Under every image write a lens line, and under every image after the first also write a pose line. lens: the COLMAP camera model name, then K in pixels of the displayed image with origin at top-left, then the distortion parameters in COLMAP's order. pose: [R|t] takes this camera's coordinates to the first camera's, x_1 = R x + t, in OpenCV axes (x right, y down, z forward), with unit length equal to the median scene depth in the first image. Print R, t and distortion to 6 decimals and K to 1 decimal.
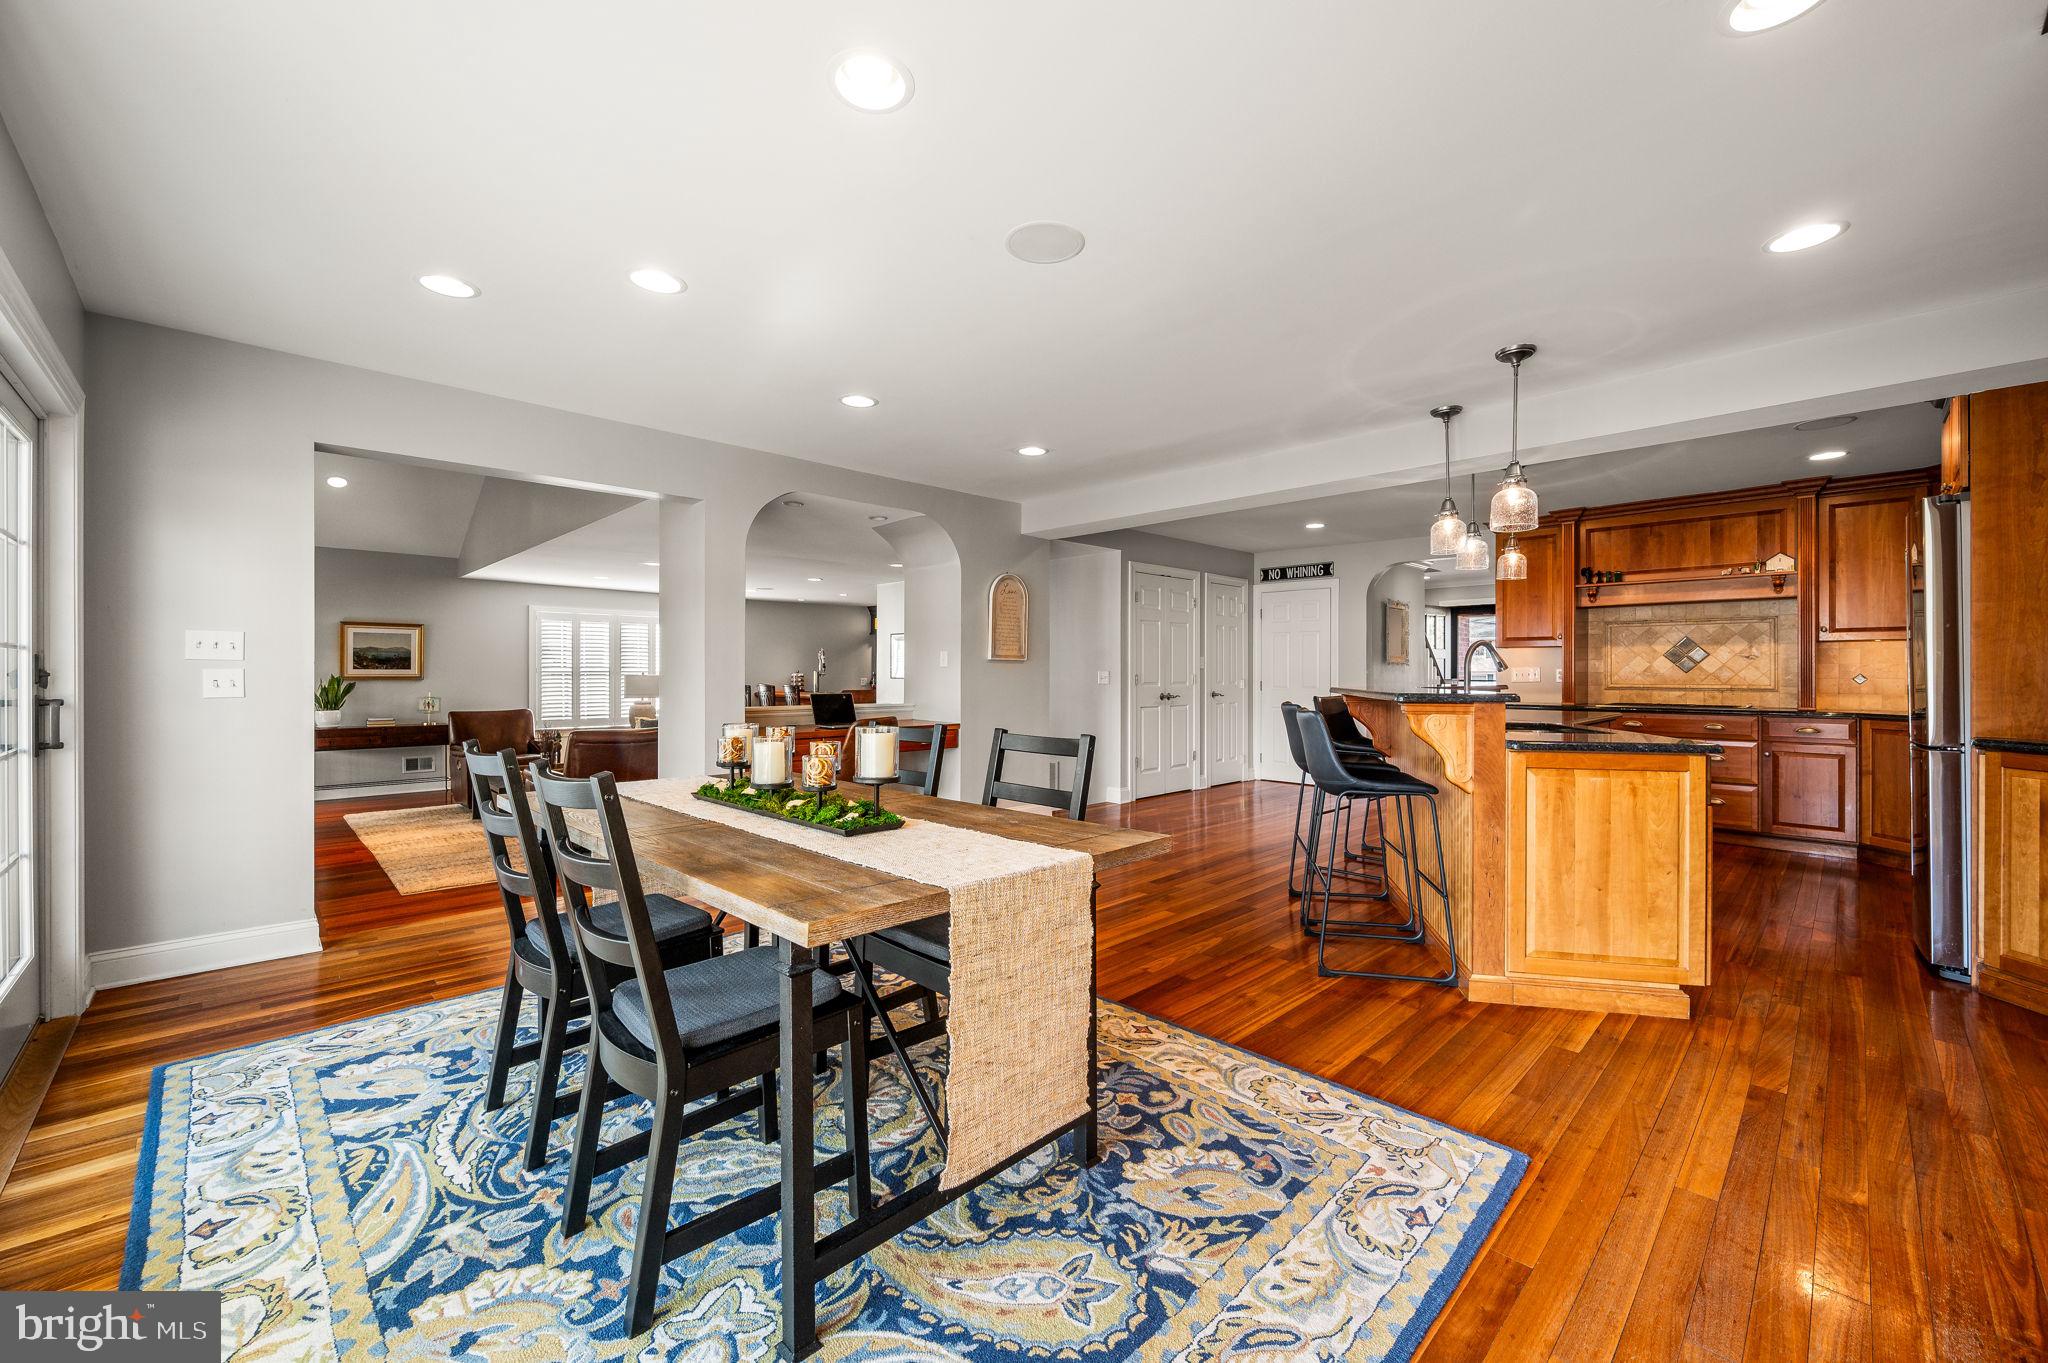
lens RADIAL K [[807.1, 0, 1042.1], [0, 807.1, 675.8], [0, 0, 1]] dist [-0.003086, -0.000269]
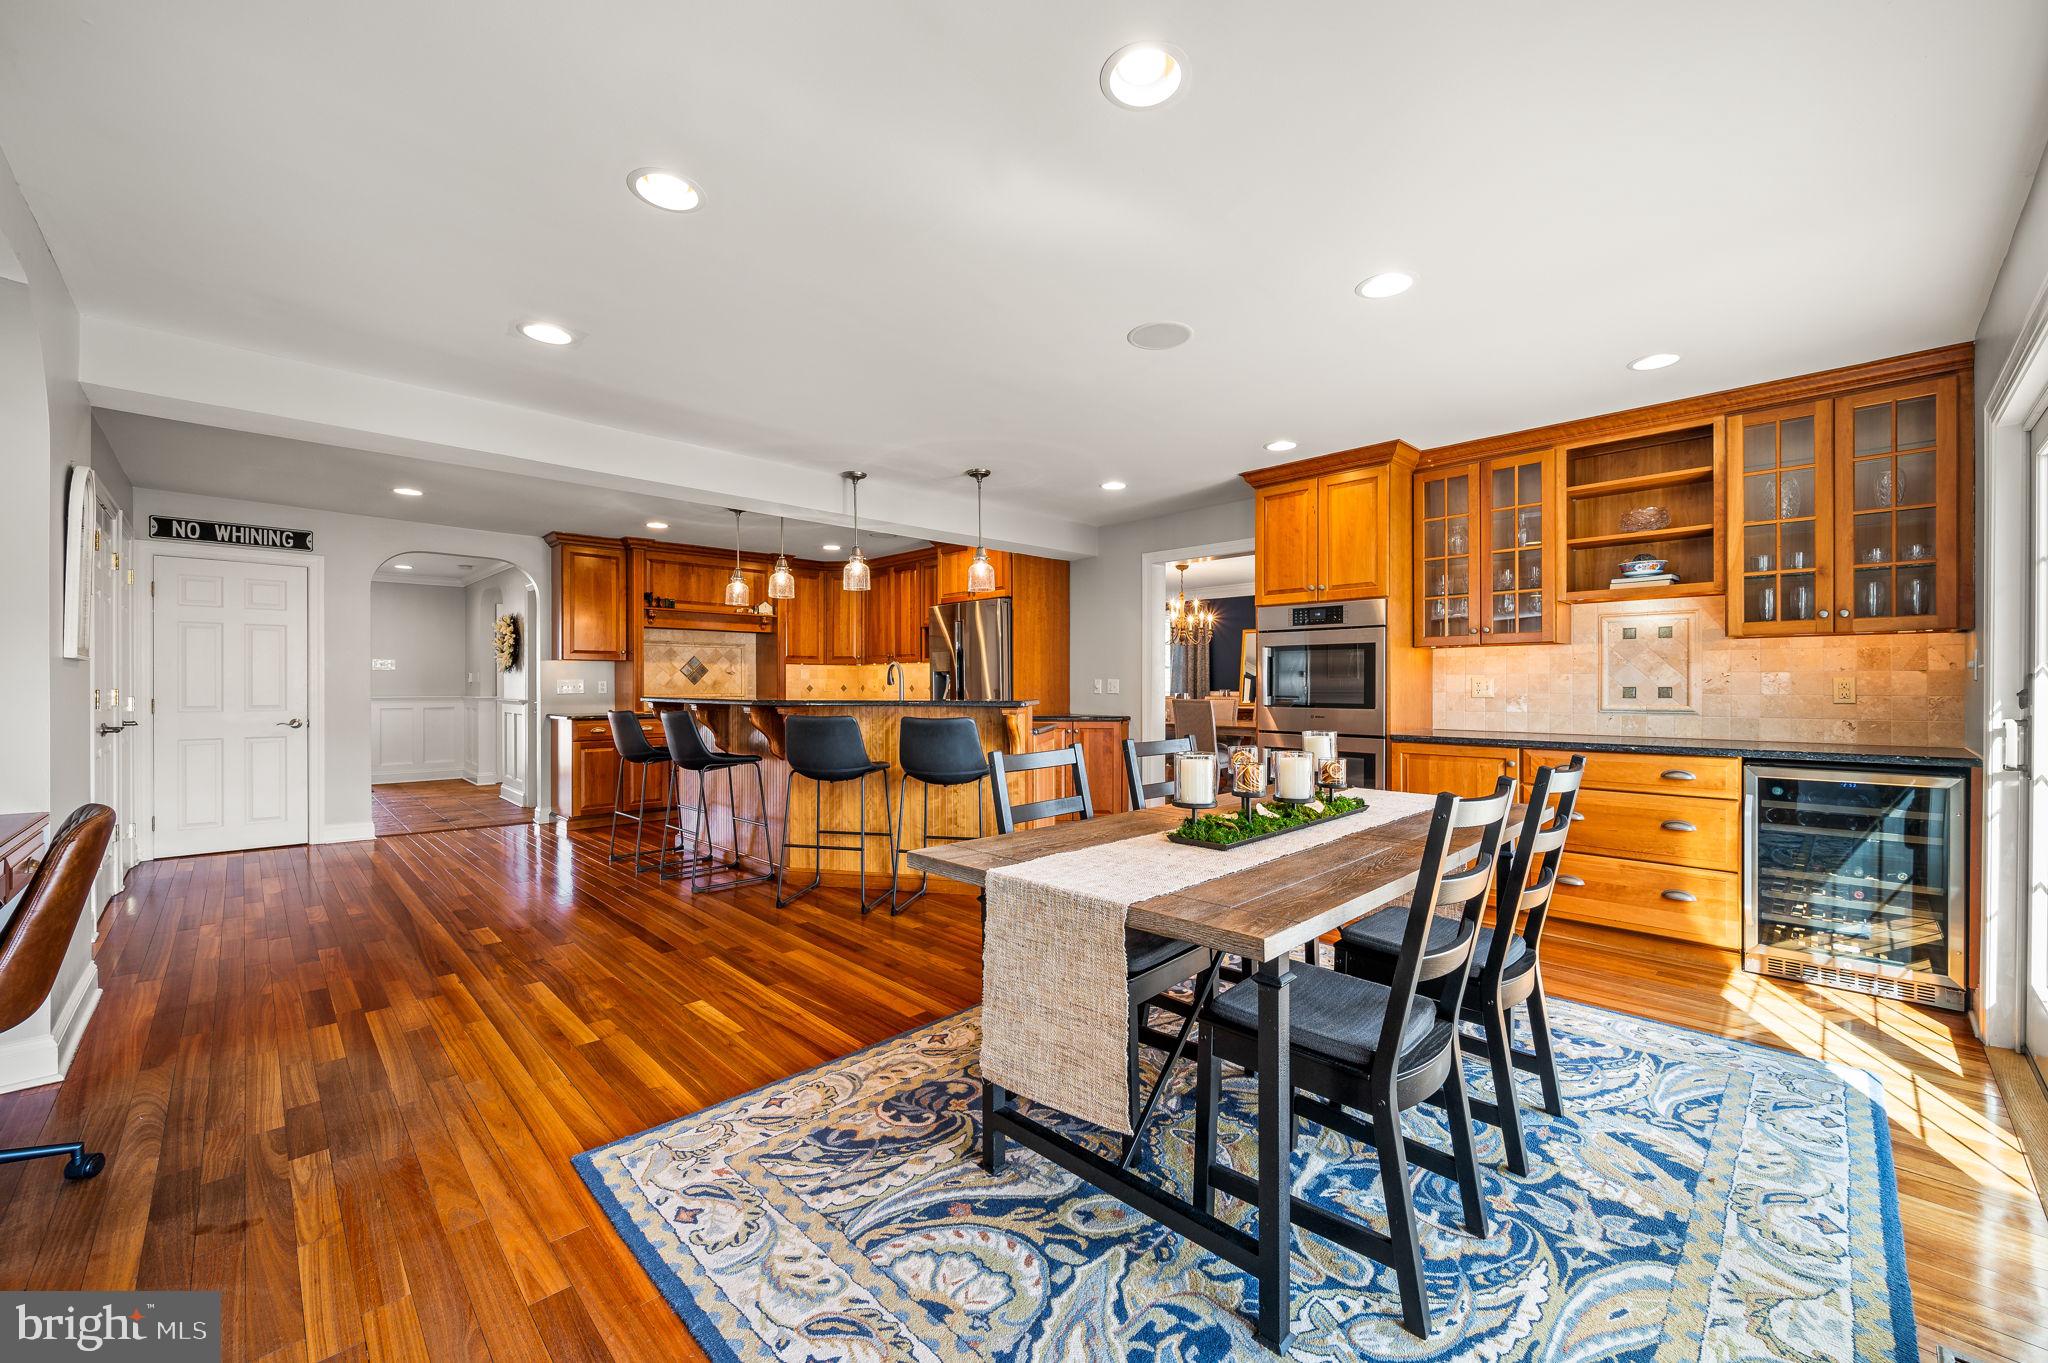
lens RADIAL K [[807.1, 0, 1041.3], [0, 807.1, 679.7], [0, 0, 1]] dist [-0.003086, -0.000269]
pose [[0.003541, 0.004561, 0.999983, -1.675748], [0.003535, 0.999983, -0.004573, -0.013906], [-0.999987, 0.003551, 0.003524, 1.612199]]
